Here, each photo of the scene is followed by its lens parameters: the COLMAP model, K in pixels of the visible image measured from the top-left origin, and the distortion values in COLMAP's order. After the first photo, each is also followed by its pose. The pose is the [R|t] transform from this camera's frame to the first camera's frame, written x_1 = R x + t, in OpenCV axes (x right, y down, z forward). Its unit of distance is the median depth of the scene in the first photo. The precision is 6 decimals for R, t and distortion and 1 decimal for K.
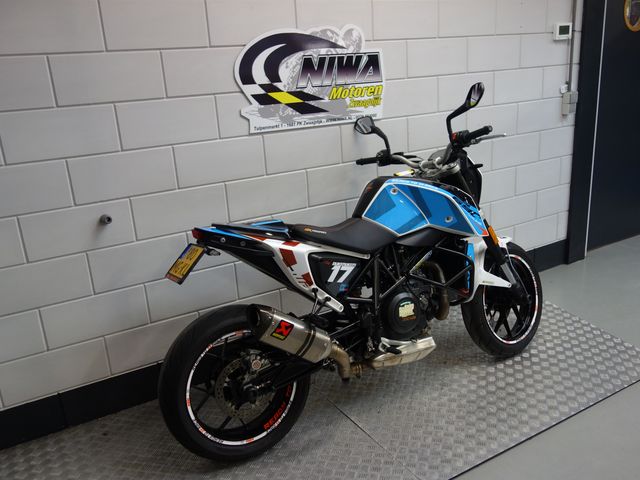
lens RADIAL K [[553.2, 0, 318.1], [0, 553.2, 238.1], [0, 0, 1]] dist [0.012065, -0.000047]
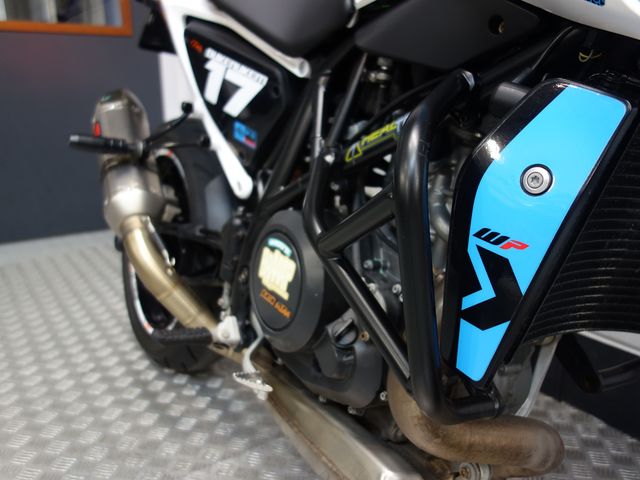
lens RADIAL K [[573.1, 0, 320.0], [0, 573.1, 240.0], [0, 0, 1]] dist [0.006793, -0.005708]
pose [[0.072931, 0.325969, -0.942563, 0.400810], [-0.300298, 0.908399, 0.290918, 0.020659], [0.951053, 0.261832, 0.164138, 0.888732]]
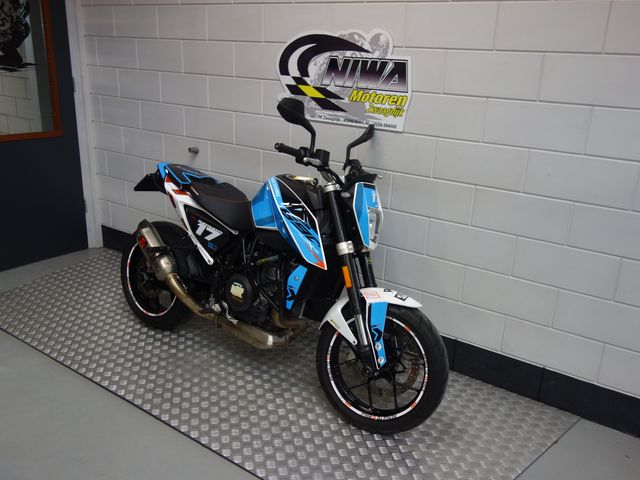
lens RADIAL K [[573.1, 0, 320.0], [0, 573.1, 240.0], [0, 0, 1]] dist [0.006793, -0.005708]
pose [[0.412621, 0.358923, -0.837208, 1.057979], [-0.331033, 0.915343, 0.229270, -0.257541], [0.848623, 0.182542, 0.496506, 0.507031]]
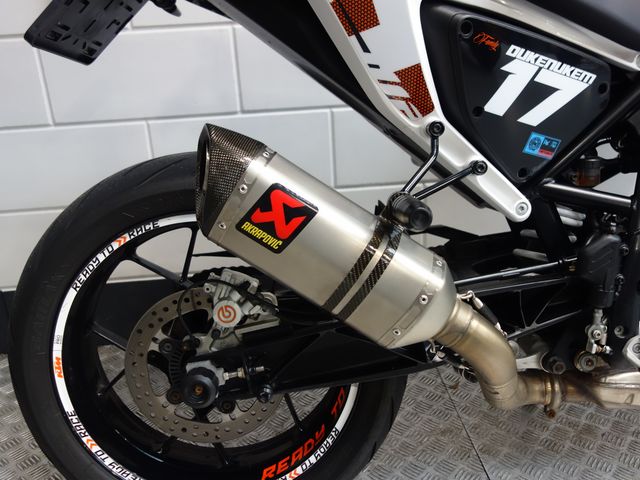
lens RADIAL K [[573.1, 0, 320.0], [0, 573.1, 240.0], [0, 0, 1]] dist [0.006793, -0.005708]
pose [[0.901515, 0.165653, -0.399787, 0.065176], [-0.129624, 0.984784, 0.115748, 0.107595], [0.412878, -0.052527, 0.909271, 0.563510]]
